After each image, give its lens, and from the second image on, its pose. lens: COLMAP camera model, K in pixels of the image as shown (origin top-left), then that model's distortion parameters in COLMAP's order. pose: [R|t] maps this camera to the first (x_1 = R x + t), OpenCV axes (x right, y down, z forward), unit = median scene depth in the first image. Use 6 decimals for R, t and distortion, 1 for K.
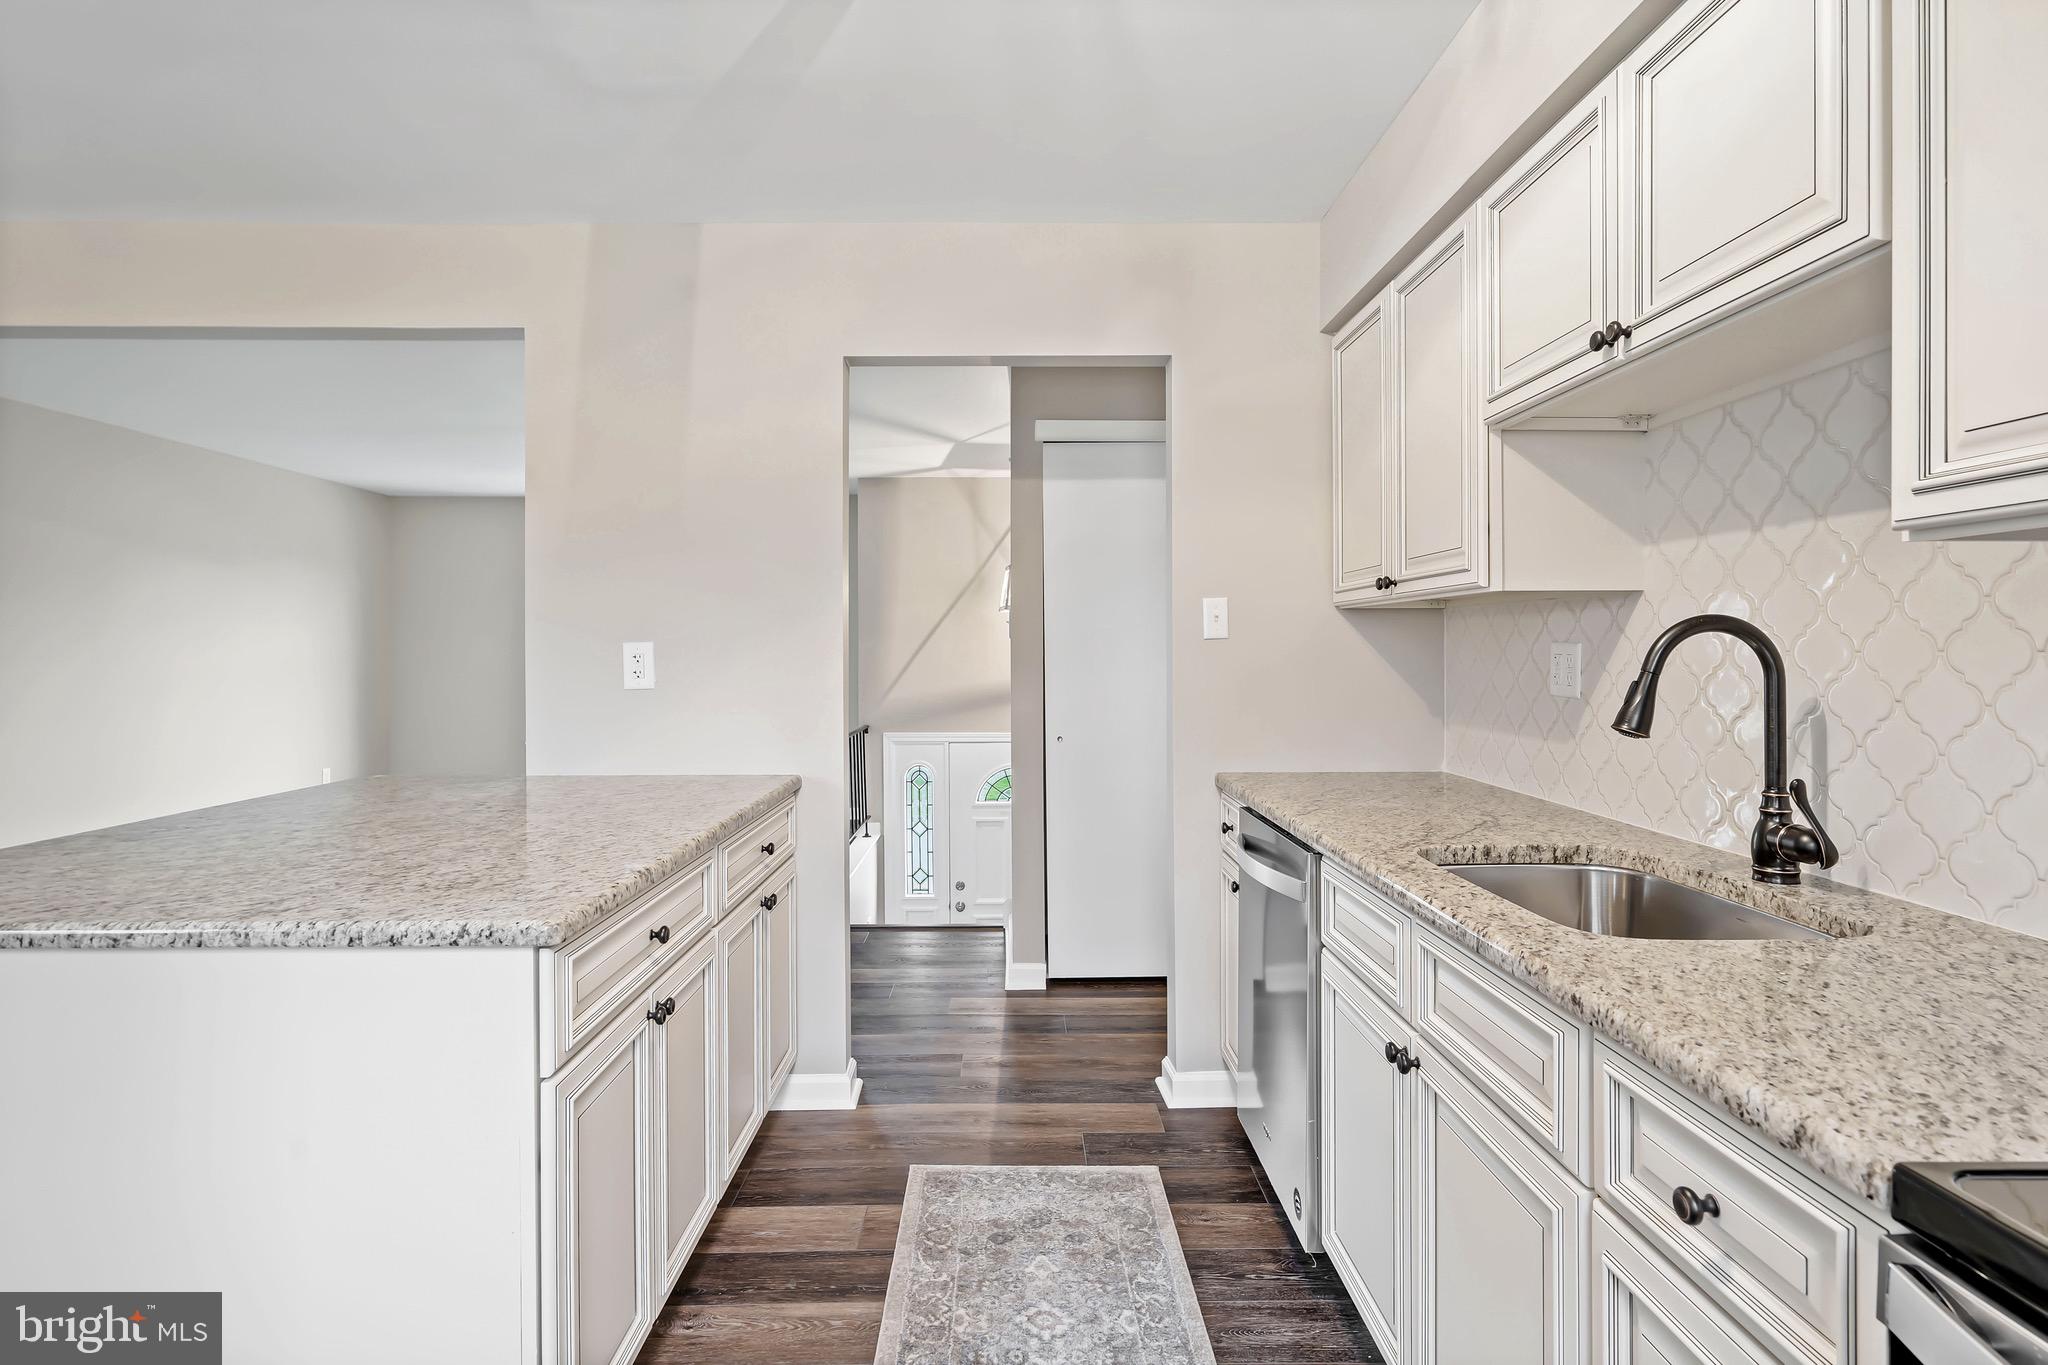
lens RADIAL K [[1044.0, 0, 1022.5], [0, 1044.0, 653.4], [0, 0, 1]] dist [0.001502, 0.000706]
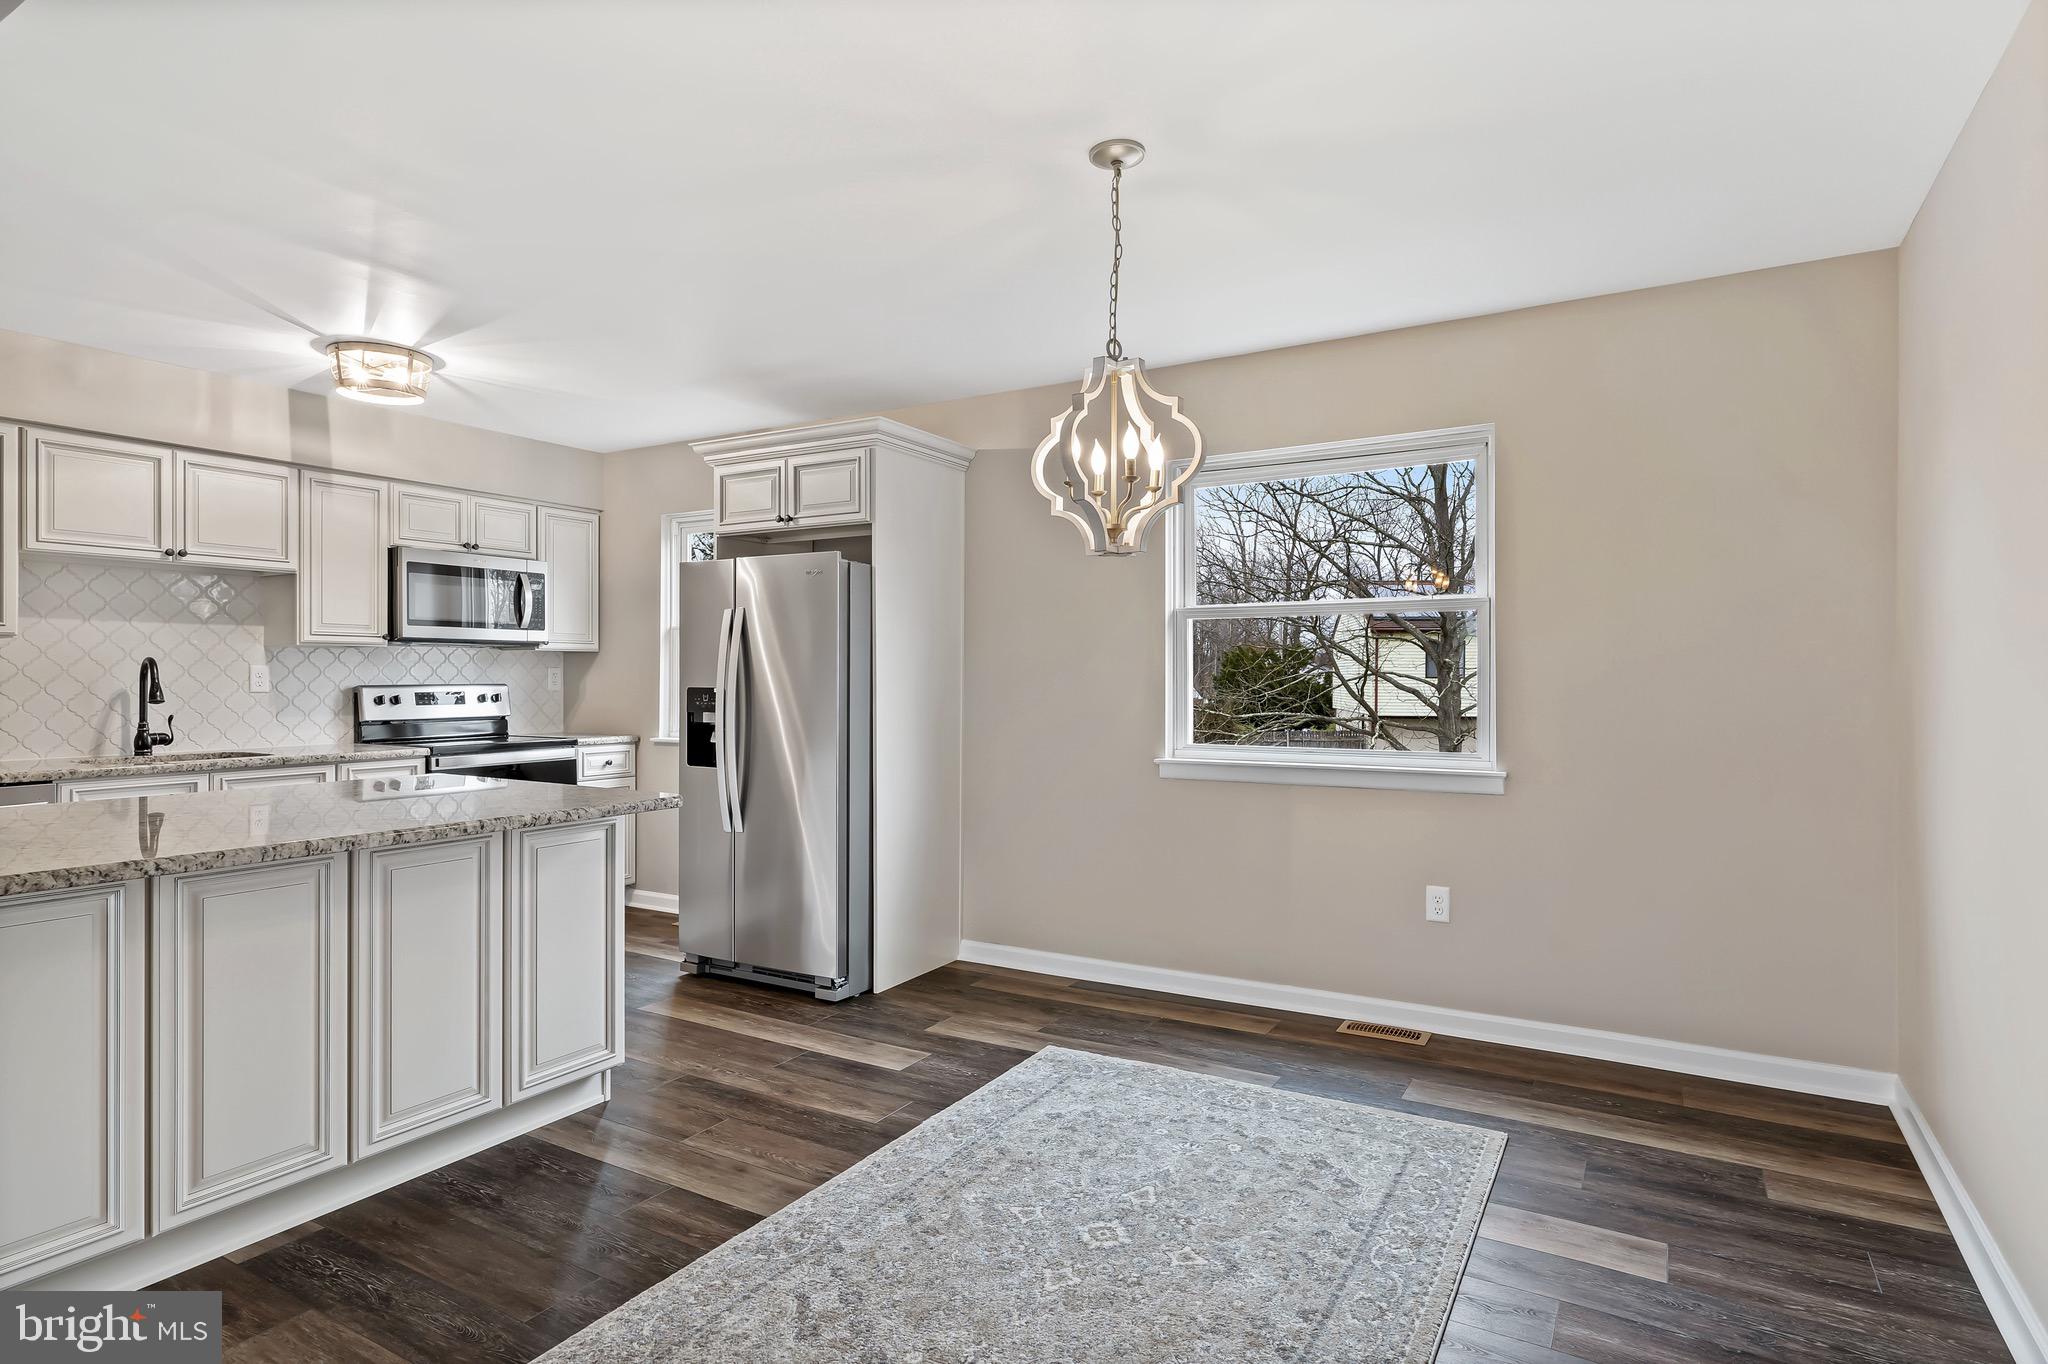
lens RADIAL K [[1087.3, 0, 1021.6], [0, 1087.3, 678.4], [0, 0, 1]] dist [0.000527, 0.000908]
pose [[-0.854389, -0.002231, 0.519629, -2.559788], [0.000669, 0.999985, 0.005394, 0.003635], [-0.519633, 0.004956, -0.854375, 2.113927]]
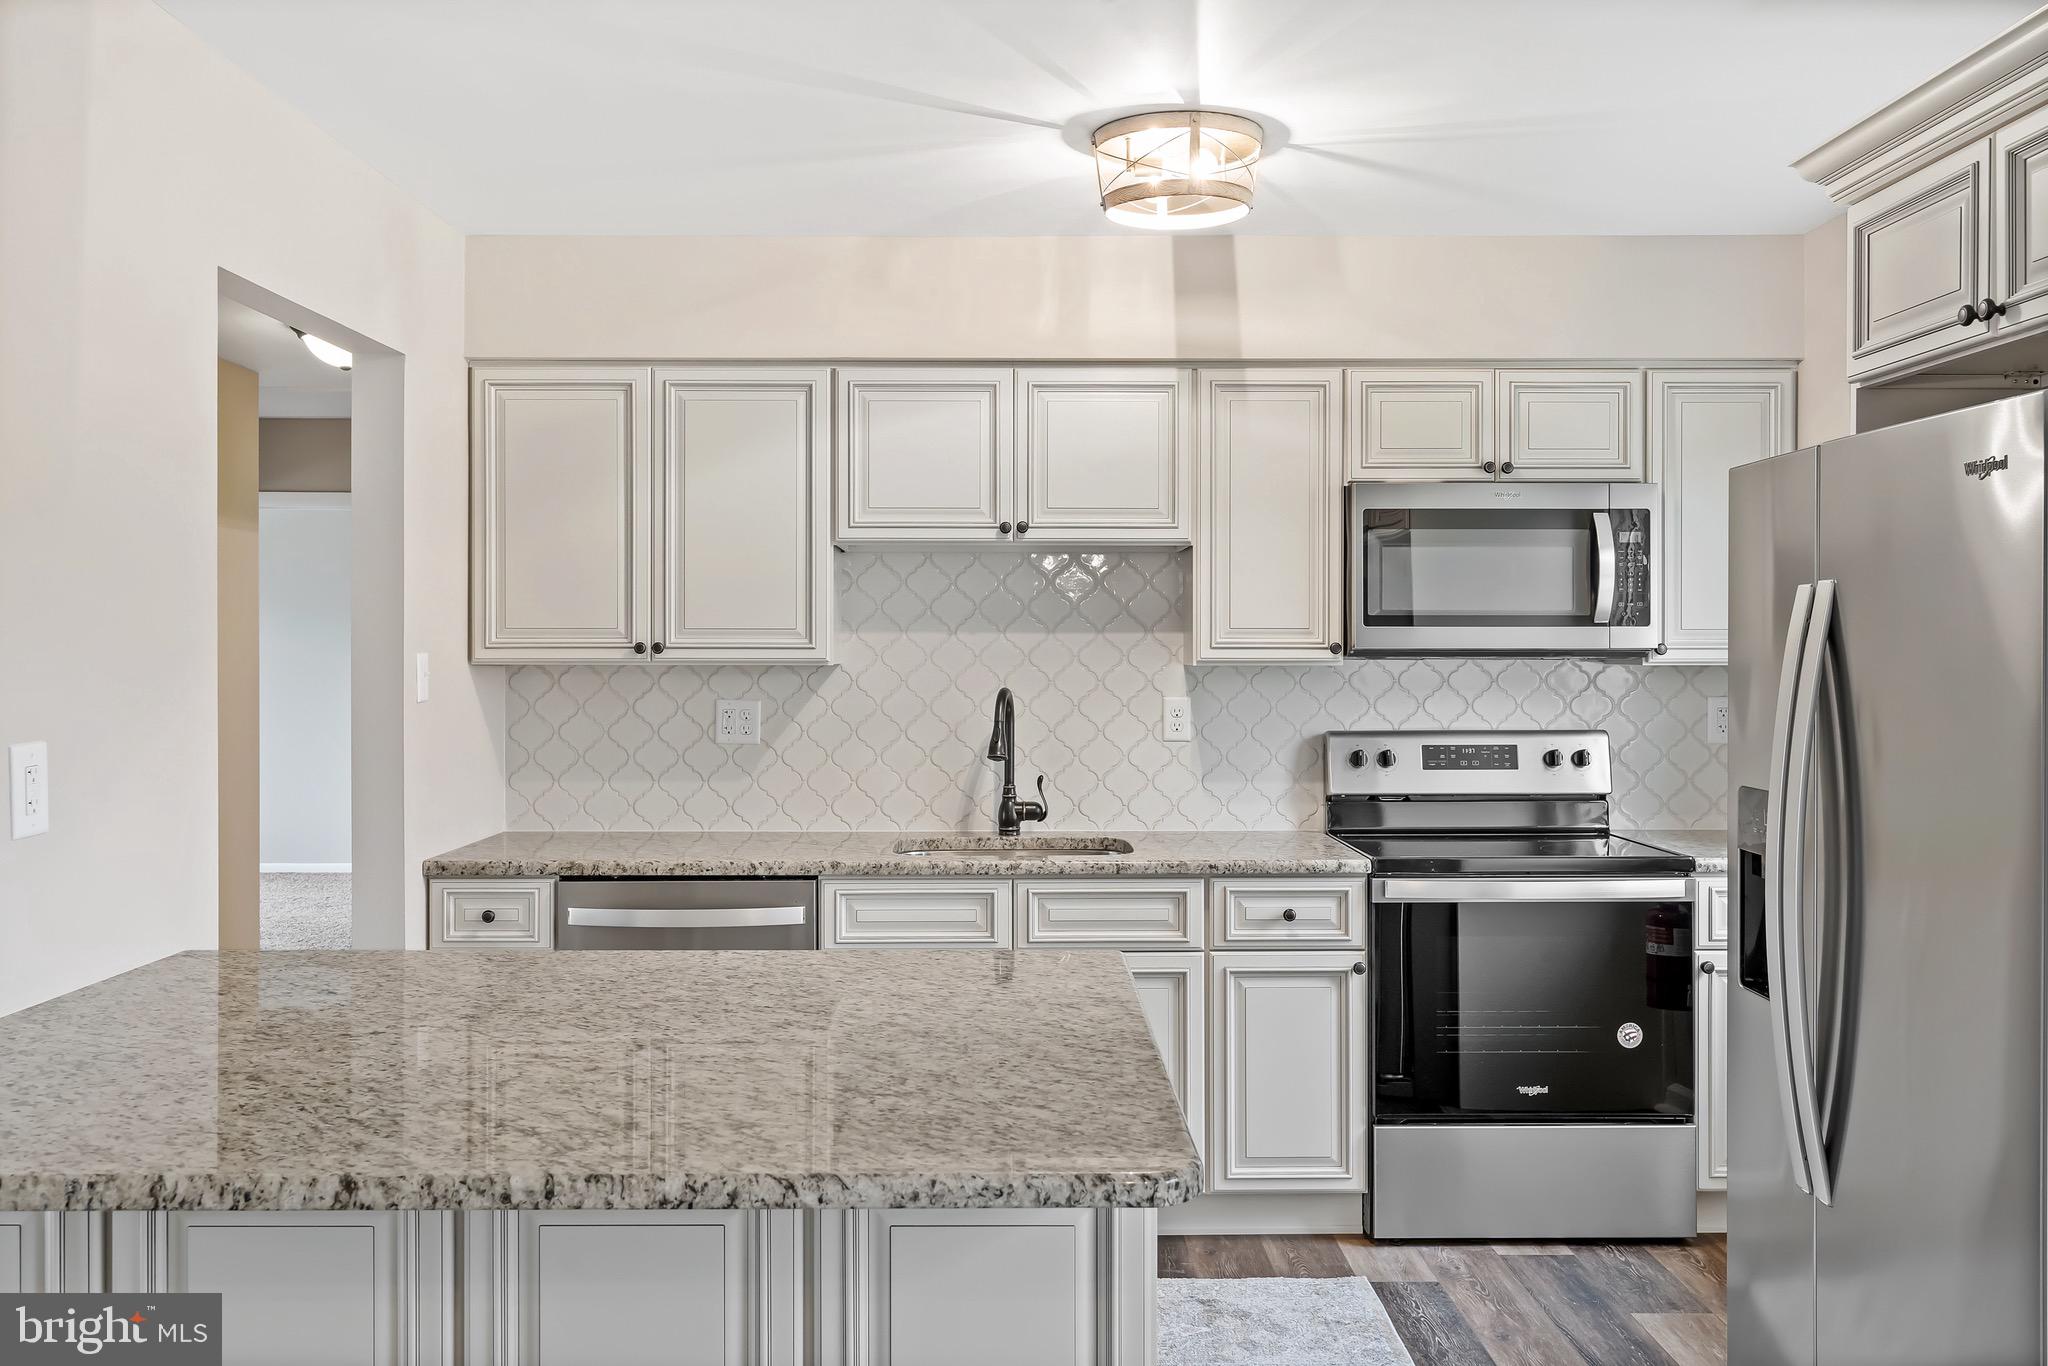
lens RADIAL K [[1707.9, 0, 1020.3], [0, 1707.9, 653.9], [0, 0, 1]] dist [0.003991, 0.002442]
pose [[0.003009, -0.001593, 0.999994, -2.107107], [0.003019, 0.999994, 0.001584, -0.093873], [-0.999991, 0.003014, 0.003014, 0.921006]]
